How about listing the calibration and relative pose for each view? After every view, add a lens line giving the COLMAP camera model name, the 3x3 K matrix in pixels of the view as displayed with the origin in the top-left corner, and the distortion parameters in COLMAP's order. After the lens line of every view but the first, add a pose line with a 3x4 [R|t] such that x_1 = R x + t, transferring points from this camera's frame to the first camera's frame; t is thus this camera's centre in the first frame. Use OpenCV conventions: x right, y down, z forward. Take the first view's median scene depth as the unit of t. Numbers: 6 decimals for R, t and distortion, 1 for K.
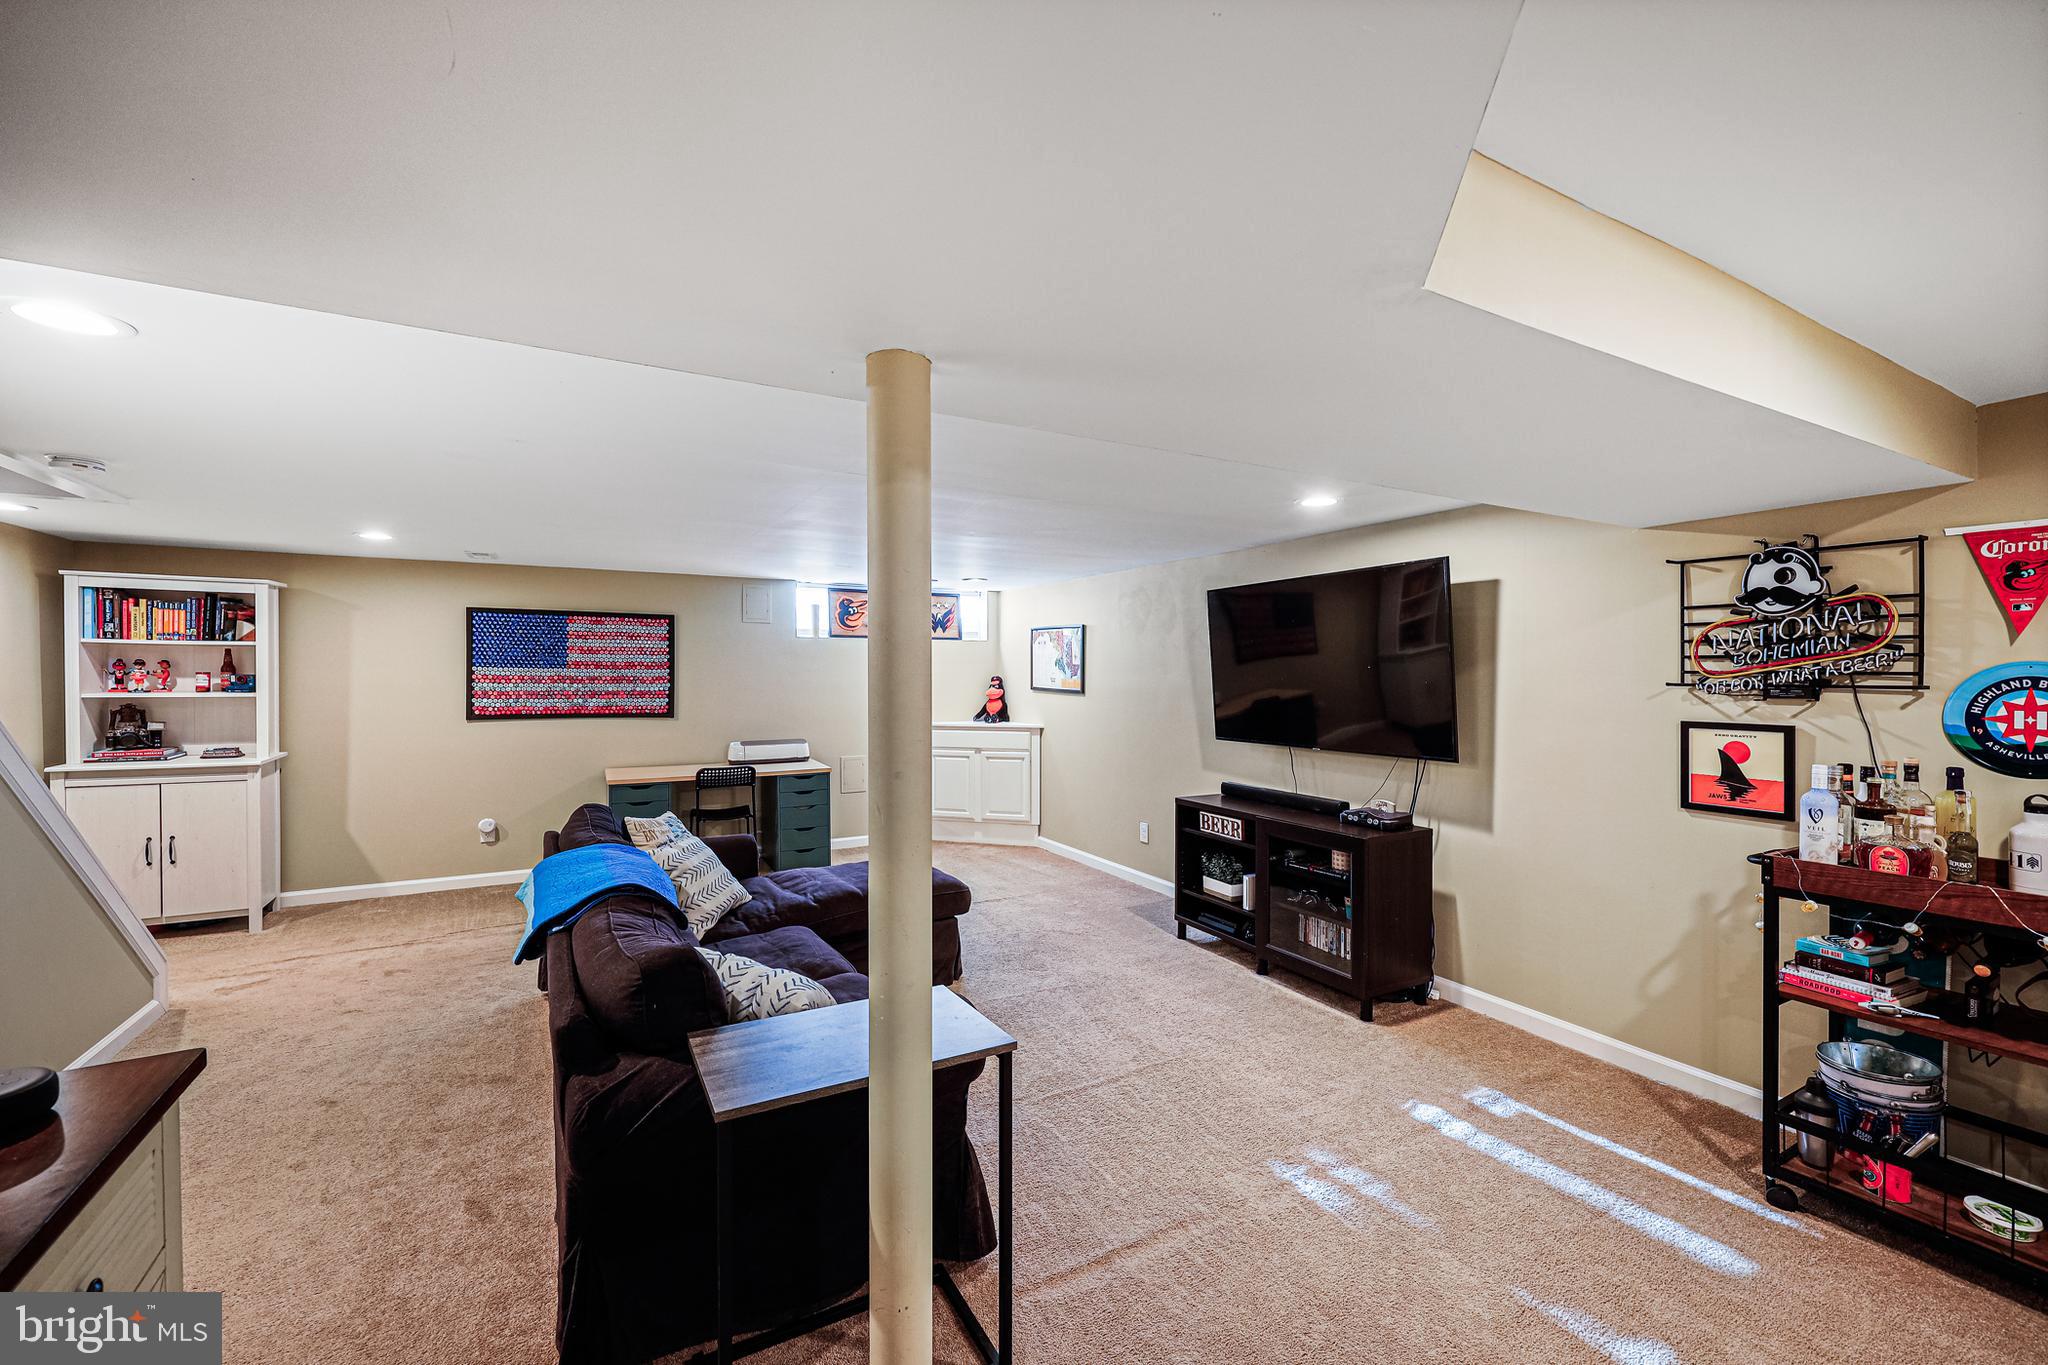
lens RADIAL K [[839.9, 0, 1020.9], [0, 839.9, 675.9], [0, 0, 1]] dist [-0.007276, 0.000807]
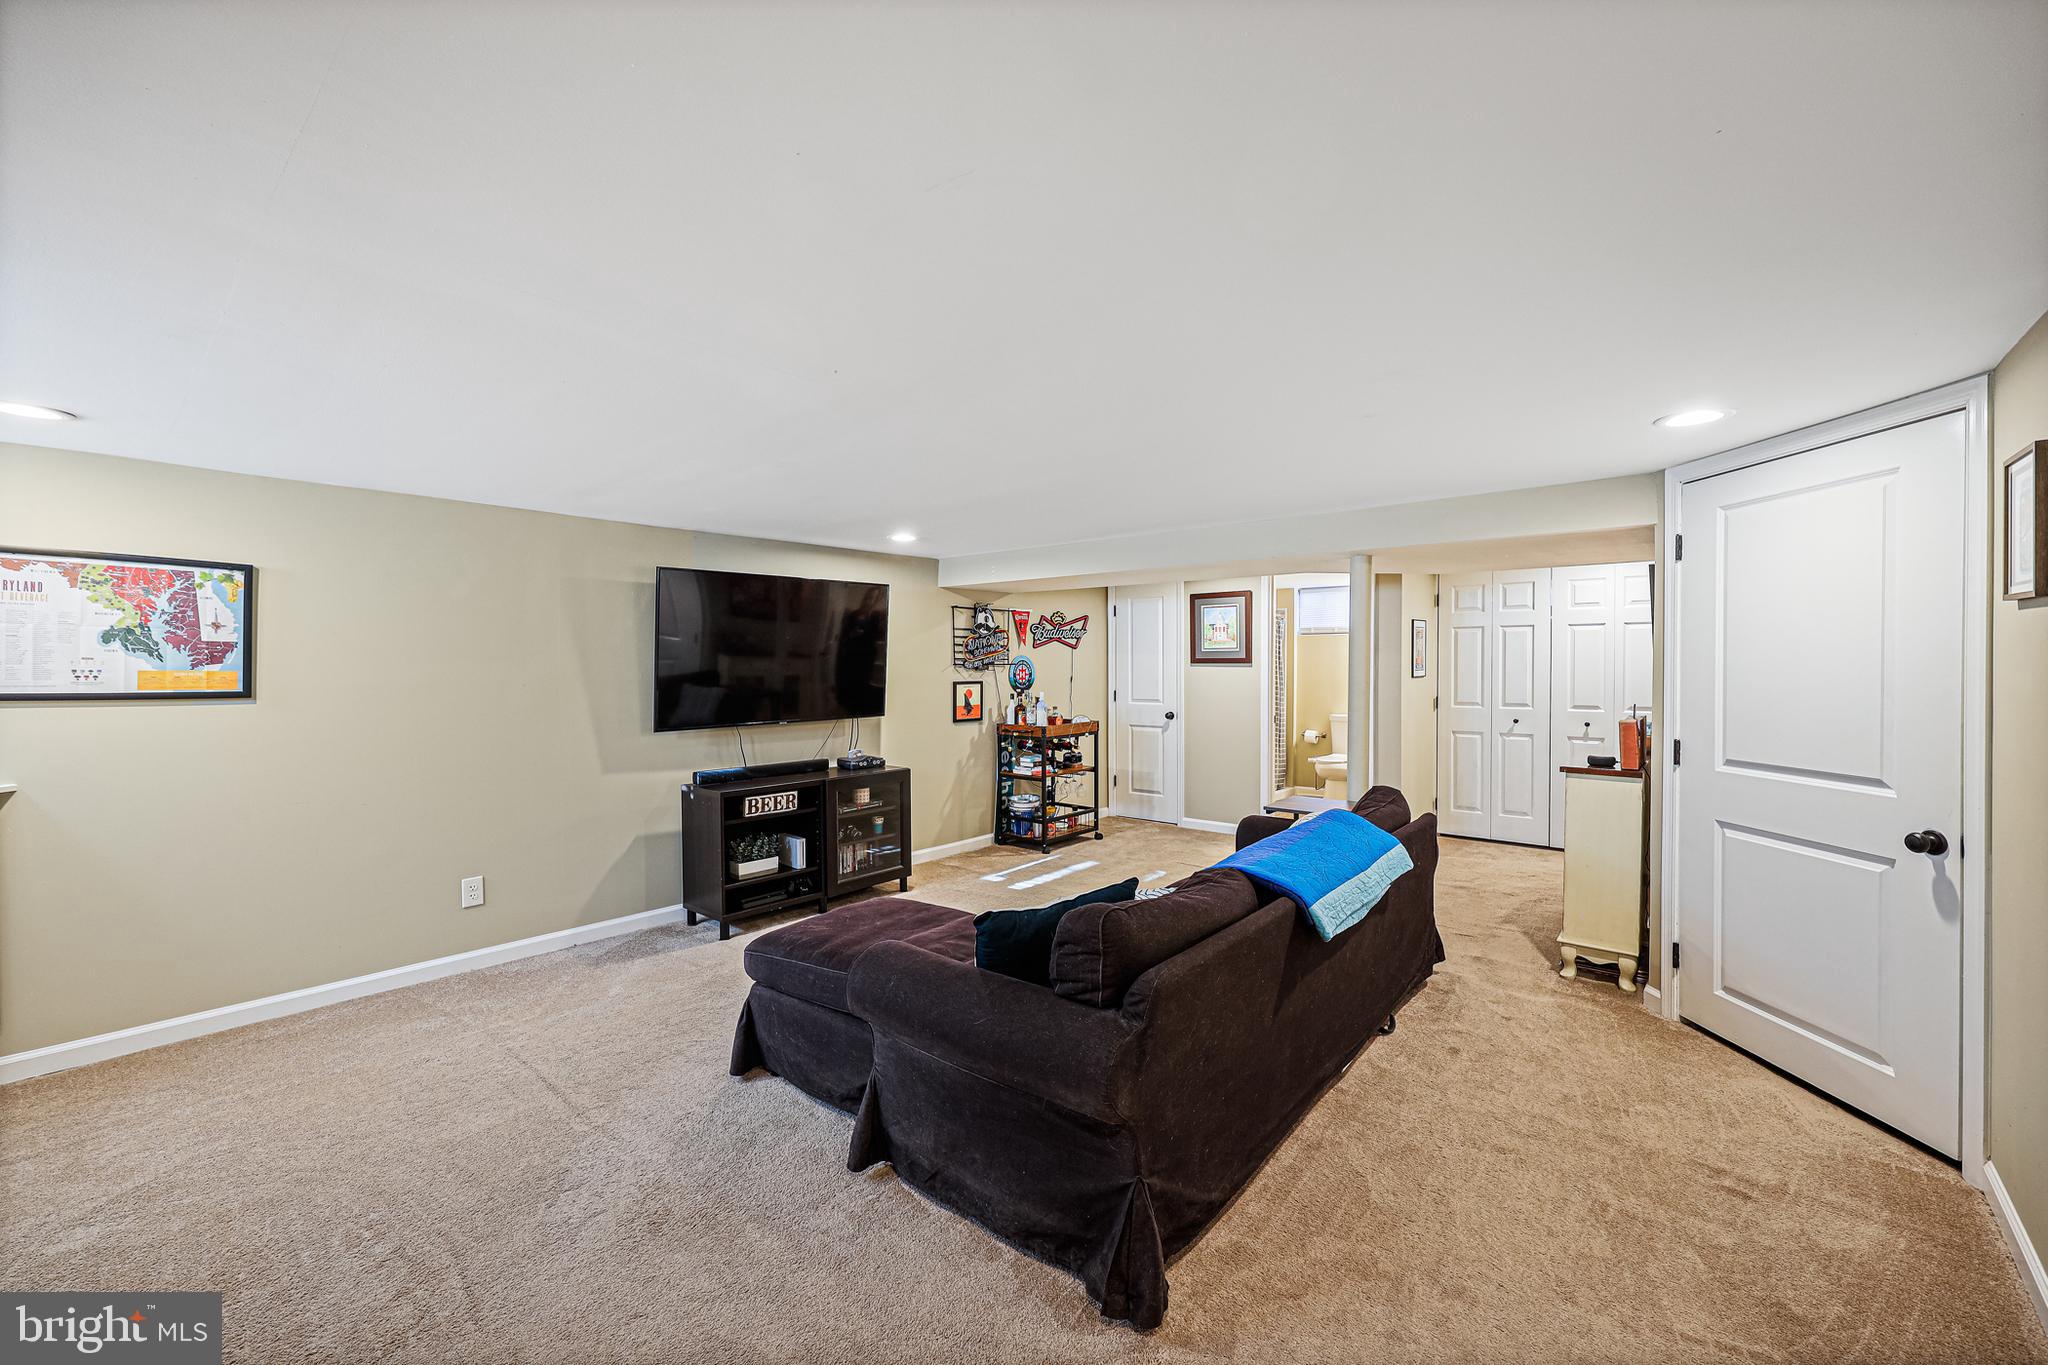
lens RADIAL K [[839.9, 0, 1034.1], [0, 839.9, 669.8], [0, 0, 1]] dist [-0.007276, 0.000807]
pose [[-0.366642, -0.008751, 0.930321, -0.689081], [0.004742, 0.999925, 0.011274, 0.000418], [-0.930350, 0.008545, -0.366573, 0.865558]]
